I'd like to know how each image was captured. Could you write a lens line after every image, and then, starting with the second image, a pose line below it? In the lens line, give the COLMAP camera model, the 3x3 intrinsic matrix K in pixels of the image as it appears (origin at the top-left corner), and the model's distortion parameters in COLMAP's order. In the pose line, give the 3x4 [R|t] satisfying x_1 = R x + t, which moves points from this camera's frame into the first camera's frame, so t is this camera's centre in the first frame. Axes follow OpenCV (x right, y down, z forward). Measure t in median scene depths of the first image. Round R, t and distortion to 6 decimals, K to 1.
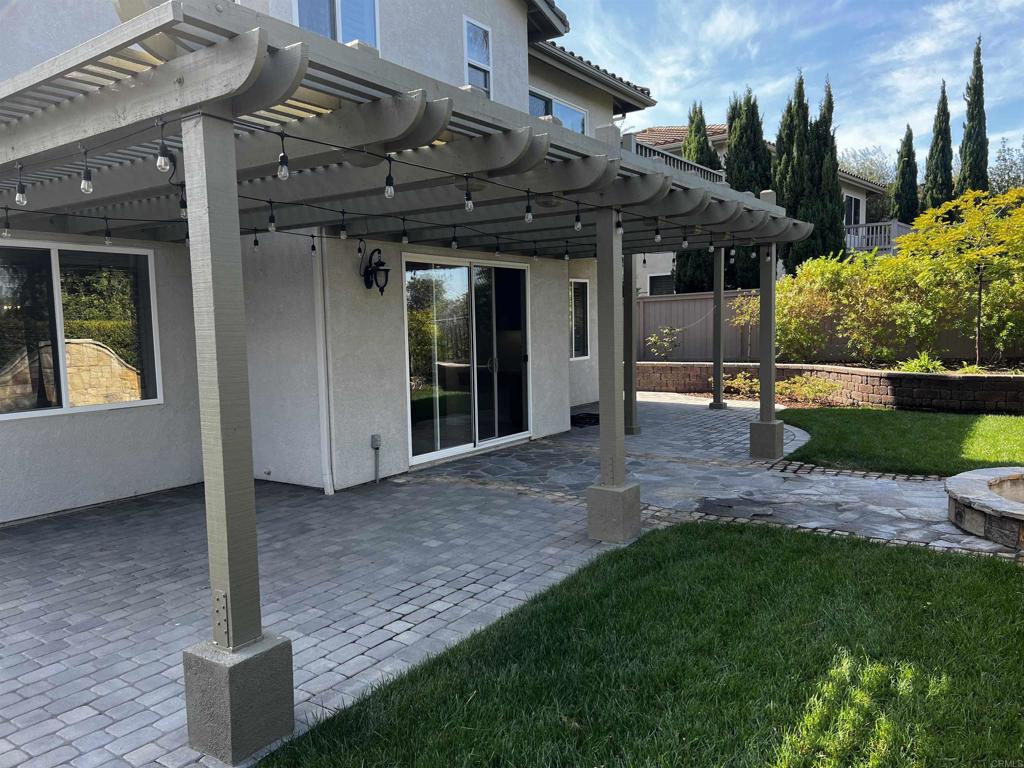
lens RADIAL K [[780.2, 0, 510.9], [0, 780.2, 379.3], [0, 0, 1]] dist [0.066673, -0.065607]
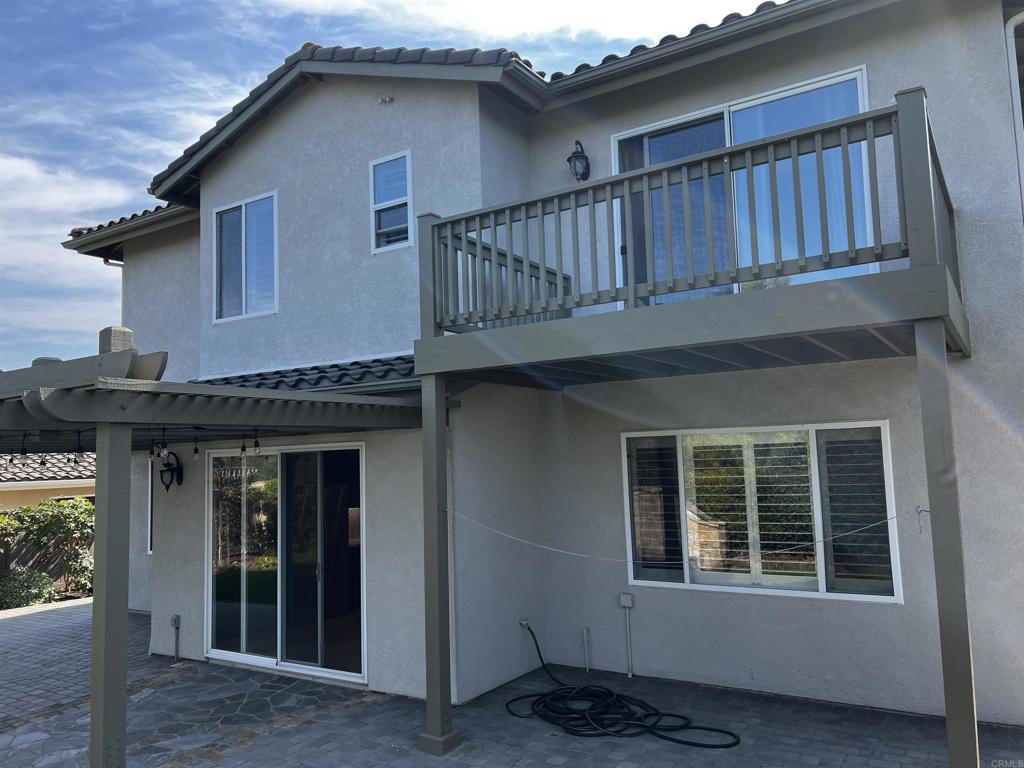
lens RADIAL K [[780.2, 0, 513.0], [0, 780.2, 384.2], [0, 0, 1]] dist [0.066673, -0.065607]
pose [[0.016392, -0.083047, -0.996411, 0.789907], [-0.046280, 0.995414, -0.083725, -0.148853], [0.998794, 0.047486, 0.012473, 1.152951]]
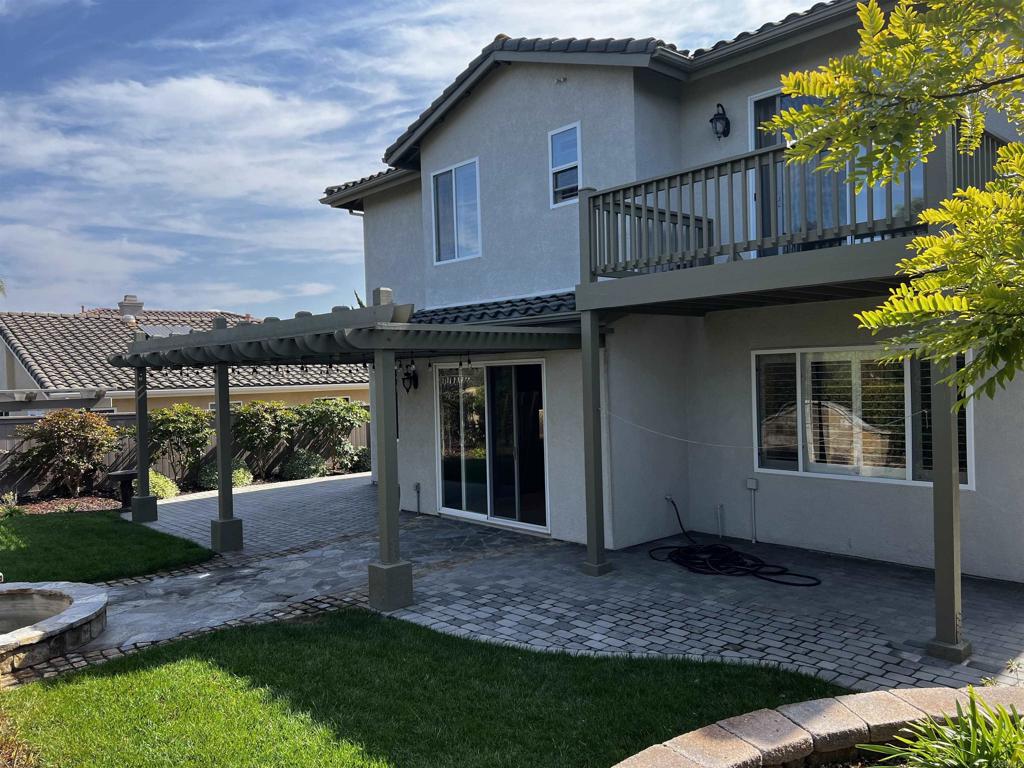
lens RADIAL K [[780.2, 0, 519.9], [0, 780.2, 391.5], [0, 0, 1]] dist [0.066673, -0.065607]
pose [[-0.231726, 0.041296, -0.971904, 1.012829], [-0.045735, 0.997531, 0.053289, -0.159775], [0.971705, 0.056799, -0.229266, 1.222643]]
